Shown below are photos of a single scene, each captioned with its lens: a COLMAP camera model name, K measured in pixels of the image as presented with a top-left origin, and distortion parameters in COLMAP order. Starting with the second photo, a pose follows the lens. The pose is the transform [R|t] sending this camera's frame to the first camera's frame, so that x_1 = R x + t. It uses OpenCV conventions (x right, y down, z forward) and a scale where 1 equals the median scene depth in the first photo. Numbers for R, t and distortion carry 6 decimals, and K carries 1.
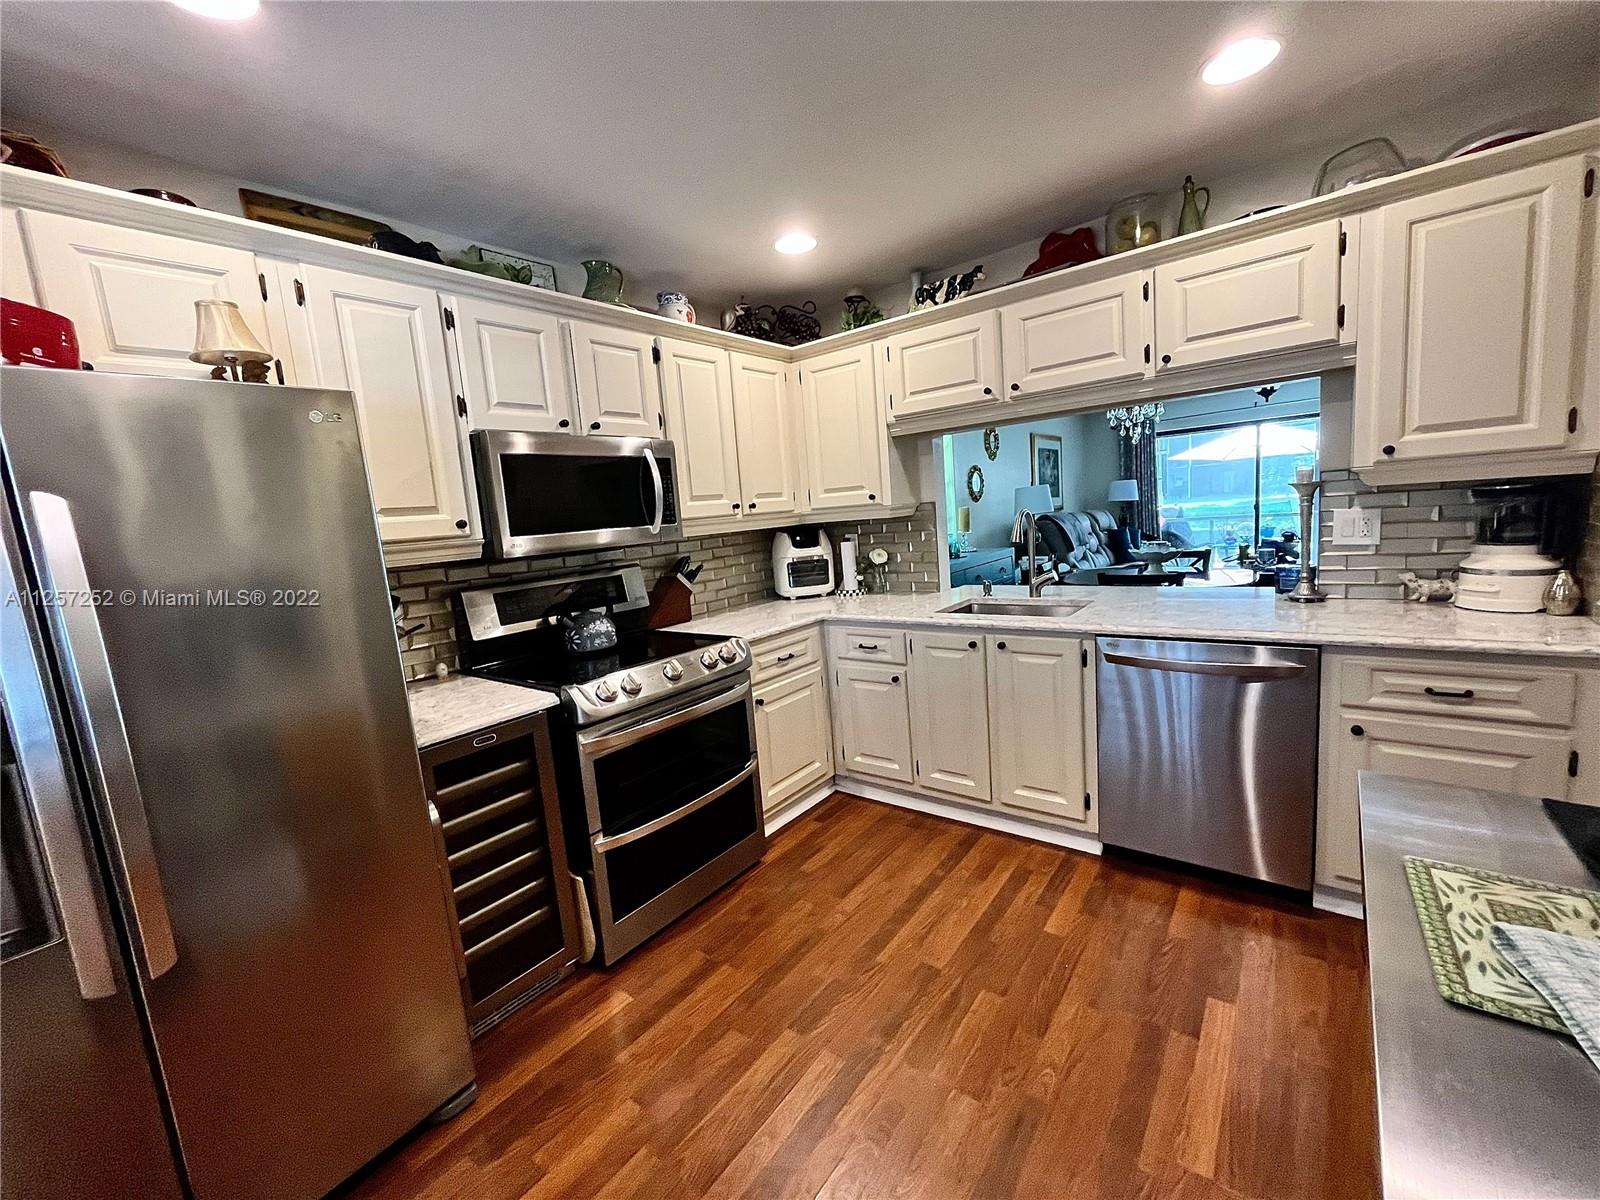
lens RADIAL K [[644.0, 0, 799.5], [0, 644.0, 599.1], [0, 0, 1]] dist [-0.000164, -0.000005]
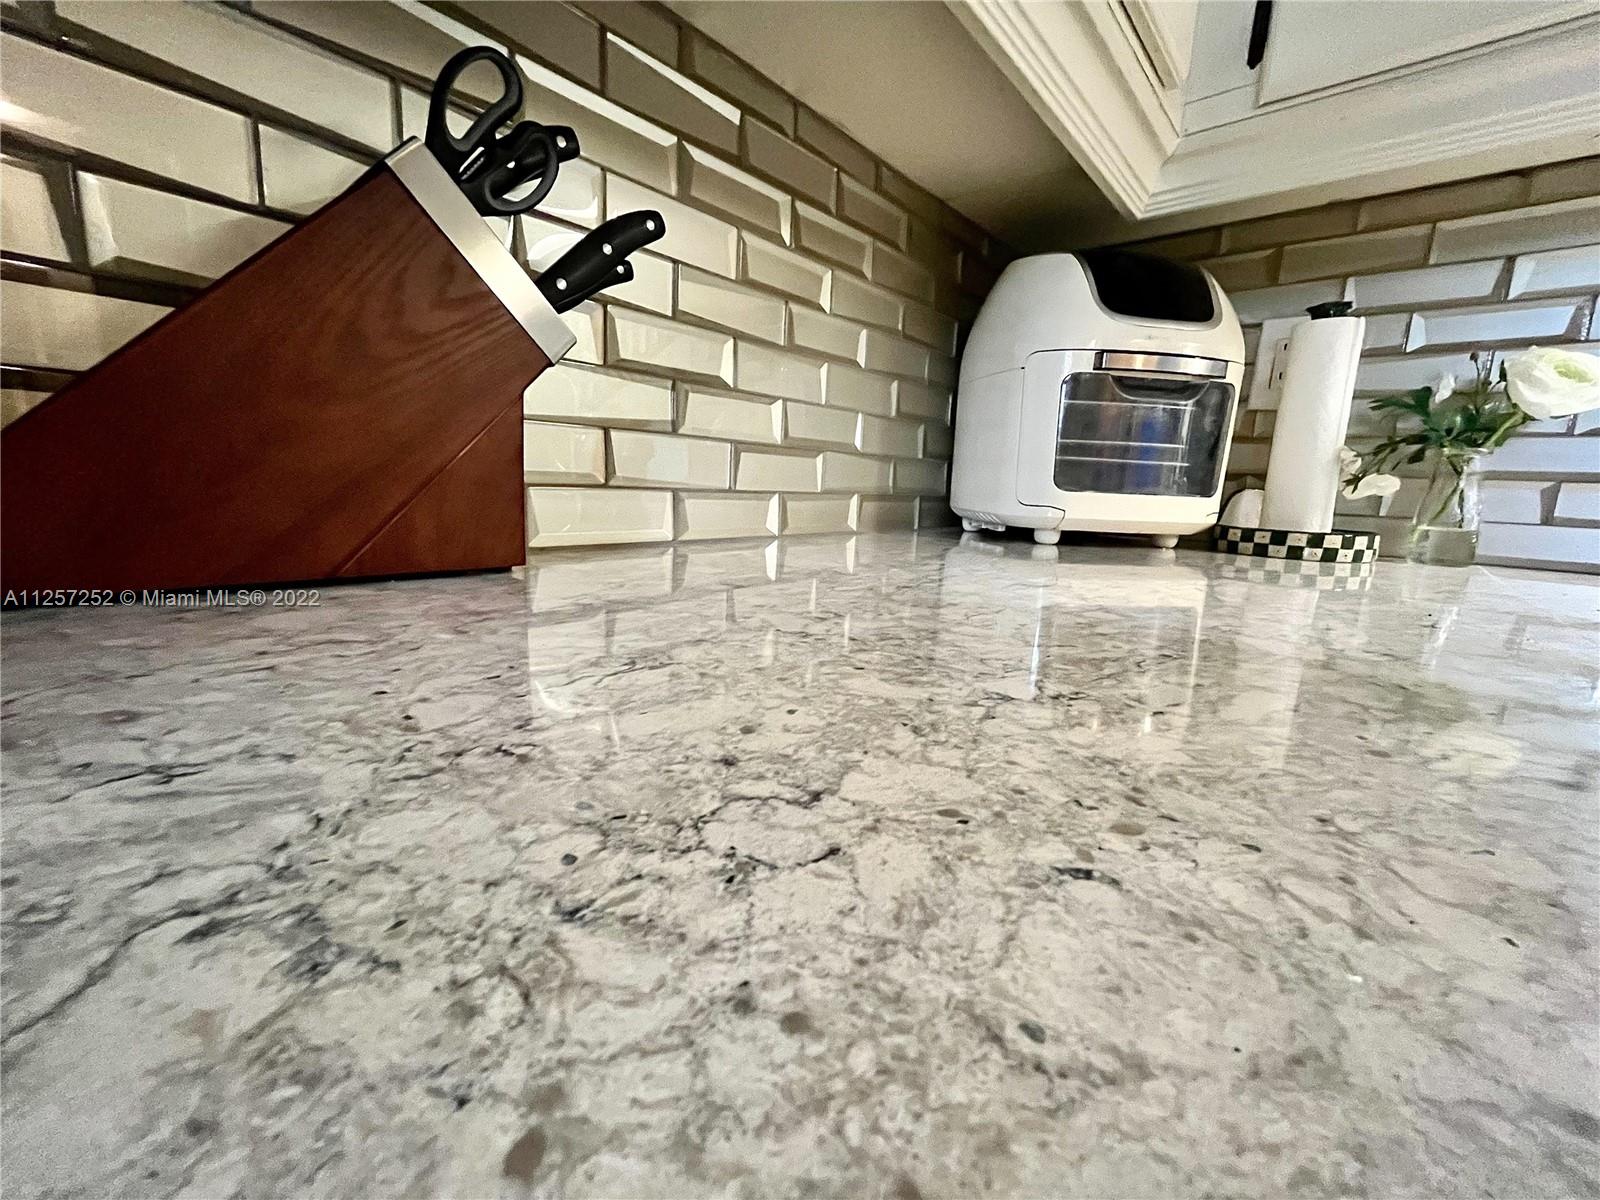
lens RADIAL K [[644.0, 0, 798.3], [0, 644.0, 598.8], [0, 0, 1]] dist [-0.000164, -0.000005]
pose [[0.990266, 0.134407, -0.036165, -0.091094], [-0.132660, 0.990046, 0.047009, 0.022398], [0.042124, -0.041754, 0.998240, 0.763762]]
